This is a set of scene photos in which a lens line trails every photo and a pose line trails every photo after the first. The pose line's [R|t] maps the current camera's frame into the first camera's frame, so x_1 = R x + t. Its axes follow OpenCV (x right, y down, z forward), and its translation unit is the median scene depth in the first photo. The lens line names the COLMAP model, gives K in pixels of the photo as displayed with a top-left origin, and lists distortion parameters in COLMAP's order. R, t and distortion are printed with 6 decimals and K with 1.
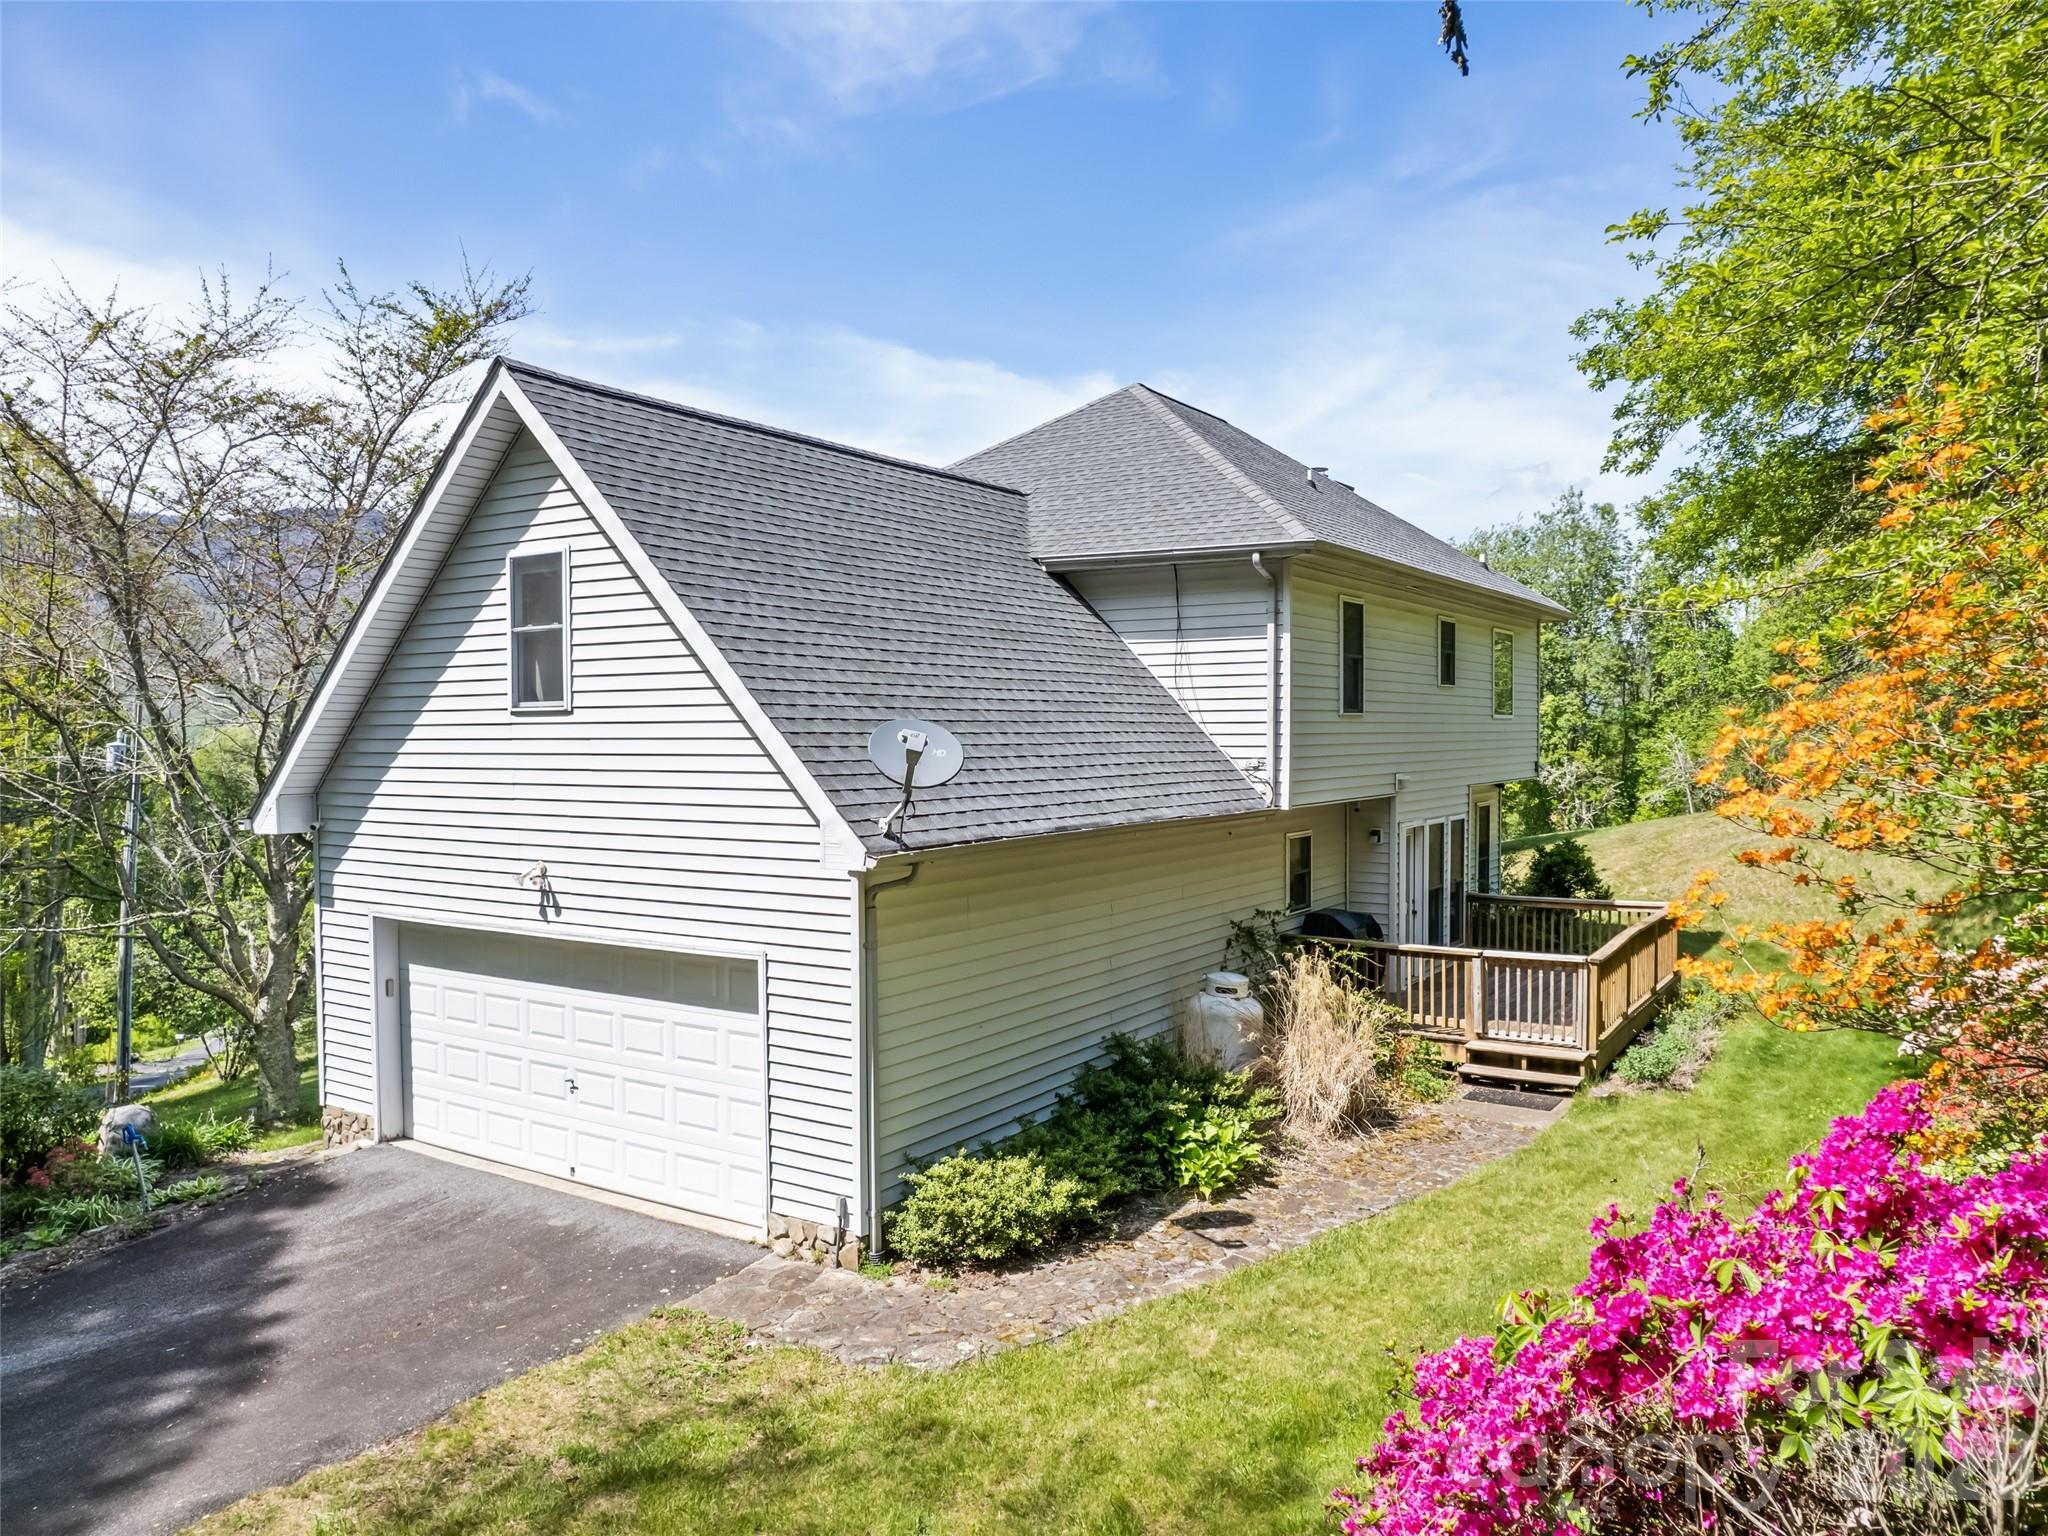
lens RADIAL K [[1486.6, 0, 1020.2], [0, 1486.6, 769.1], [0, 0, 1]] dist [-0.065457, 0.043287]
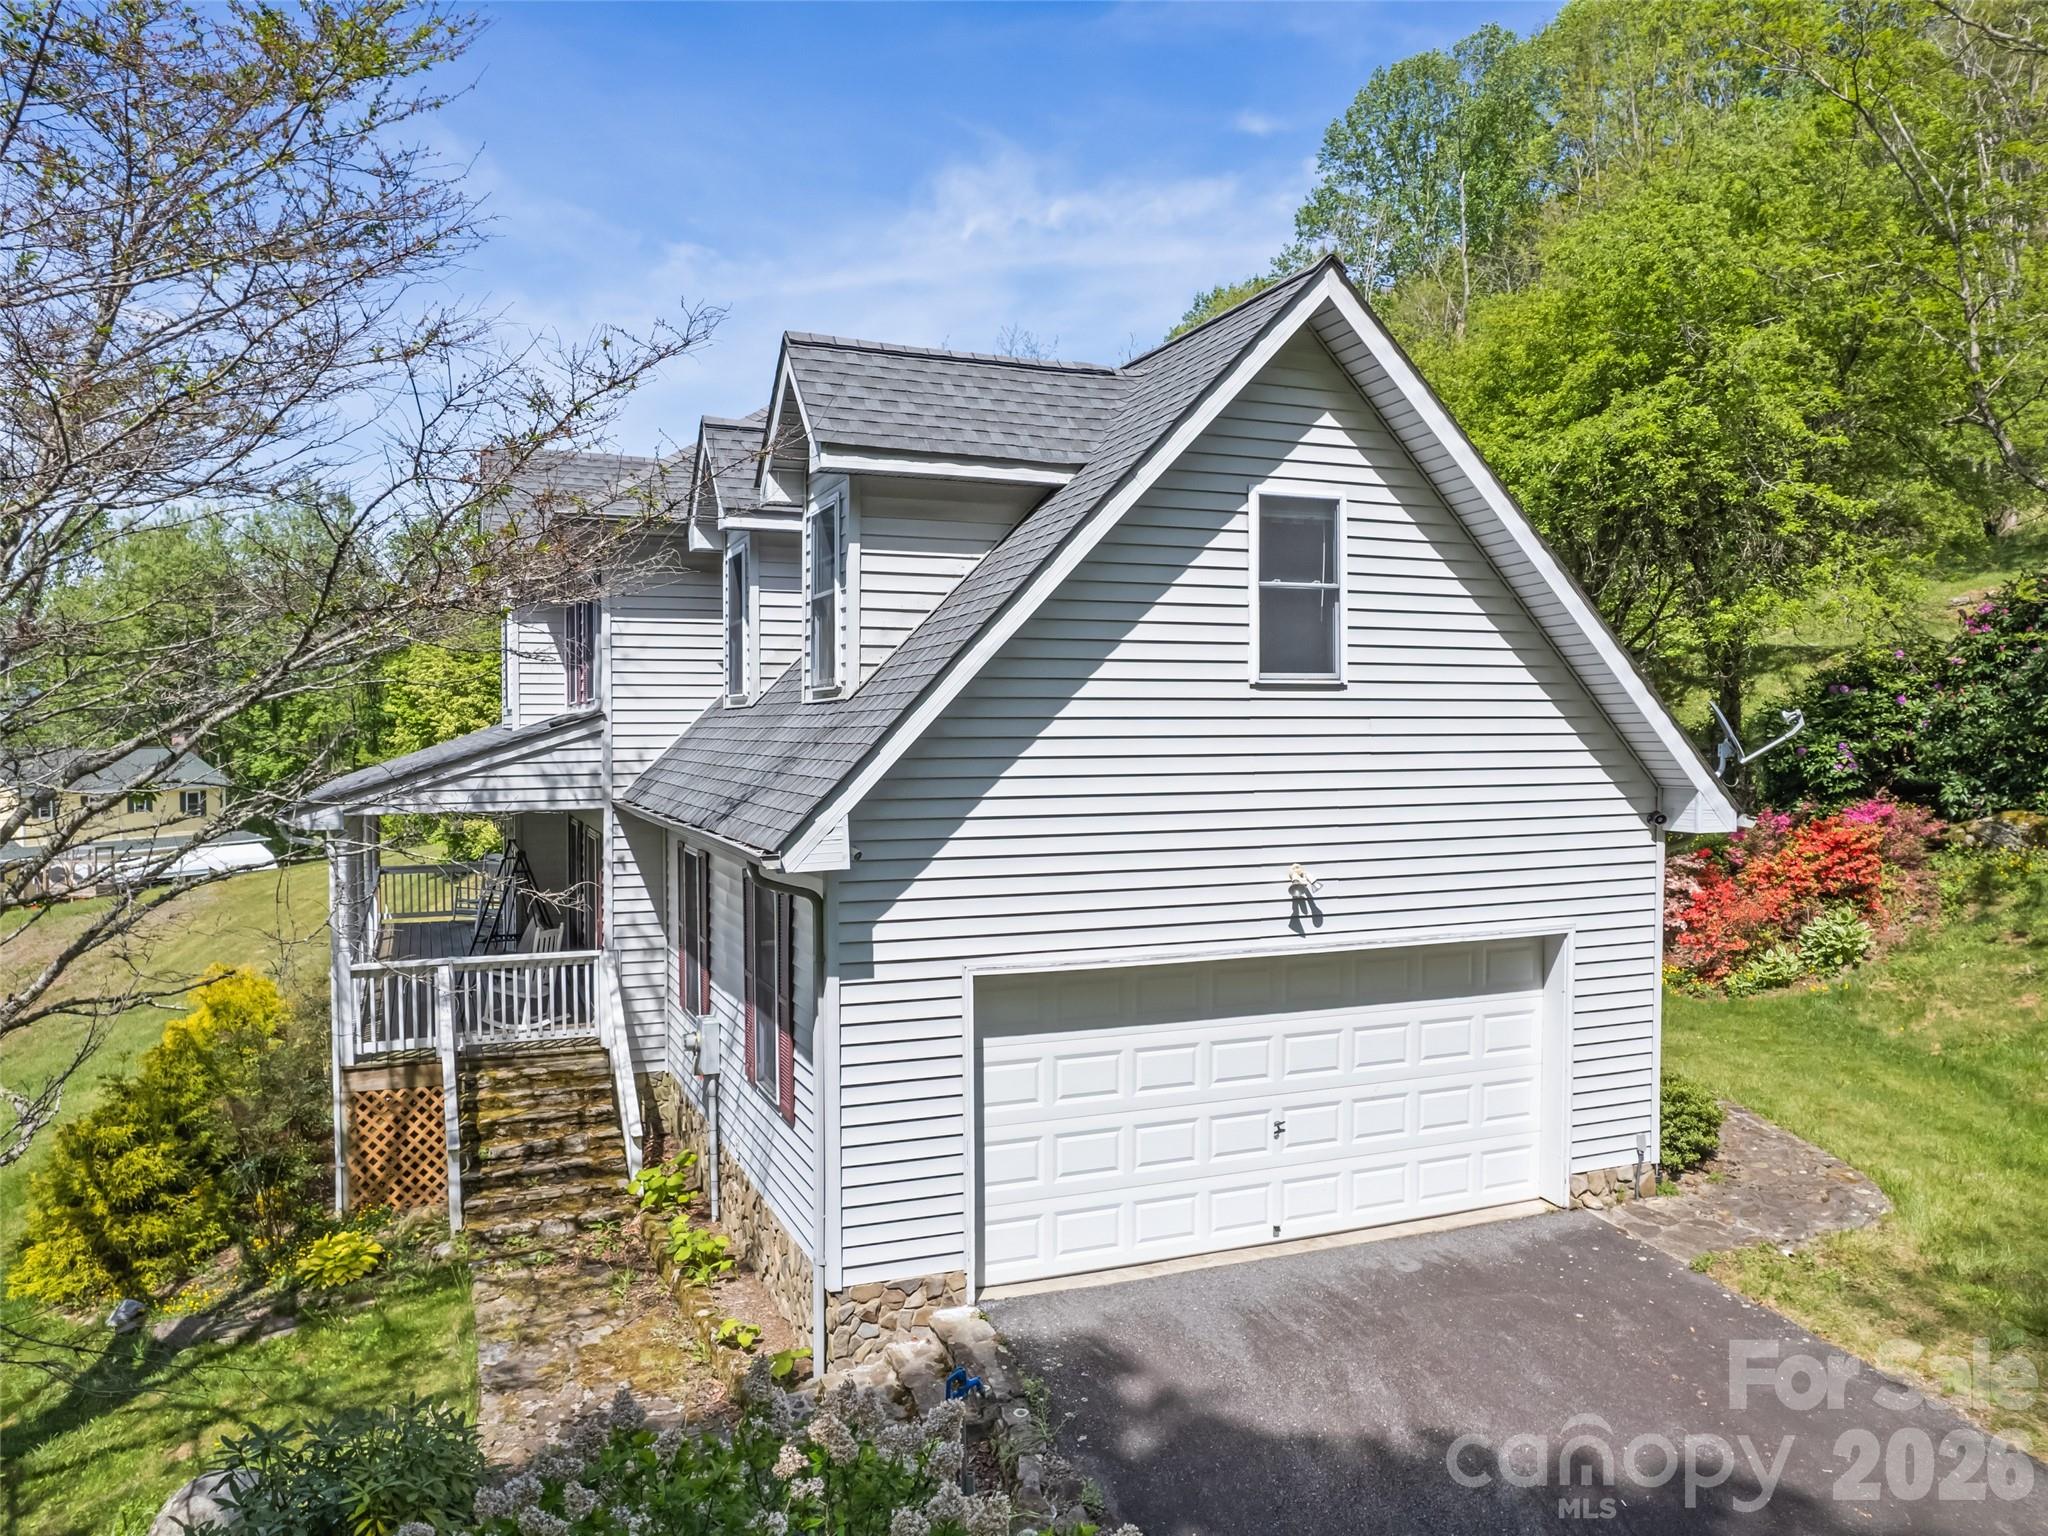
lens RADIAL K [[1486.6, 0, 1023.3], [0, 1486.6, 764.1], [0, 0, 1]] dist [-0.065457, 0.043287]
pose [[0.564433, -0.017161, 0.825300, -1.106649], [0.020662, 0.999764, 0.006657, -0.002932], [-0.825220, 0.013295, 0.564655, 0.655422]]
